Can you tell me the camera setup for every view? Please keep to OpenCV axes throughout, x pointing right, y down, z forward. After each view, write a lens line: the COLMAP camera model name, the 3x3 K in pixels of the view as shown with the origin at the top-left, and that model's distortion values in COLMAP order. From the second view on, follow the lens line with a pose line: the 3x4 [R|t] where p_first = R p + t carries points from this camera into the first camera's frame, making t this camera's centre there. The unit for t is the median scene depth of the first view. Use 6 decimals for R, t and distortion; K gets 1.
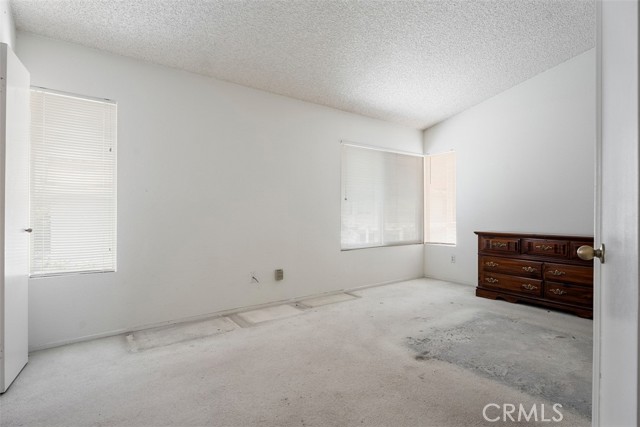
lens RADIAL K [[325.2, 0, 317.9], [0, 325.2, 212.0], [0, 0, 1]] dist [-0.000854, -0.000215]
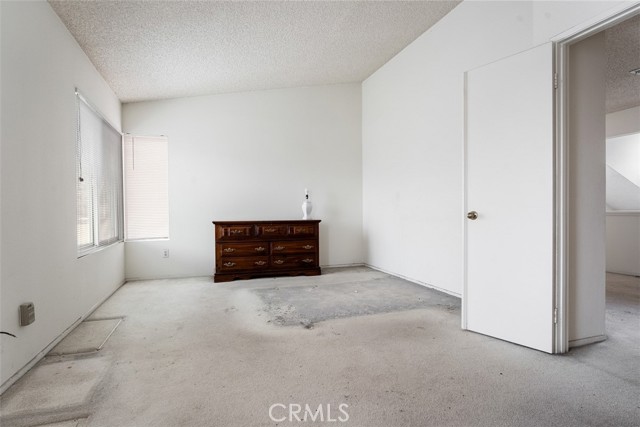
lens RADIAL K [[338.0, 0, 326.1], [0, 338.0, 213.4], [0, 0, 1]] dist [-0.017013, 0.002662]
pose [[0.258417, -0.008122, 0.965999, -0.527849], [-0.003659, 0.999949, 0.009386, 0.025130], [-0.966026, -0.005961, 0.258375, 0.414841]]
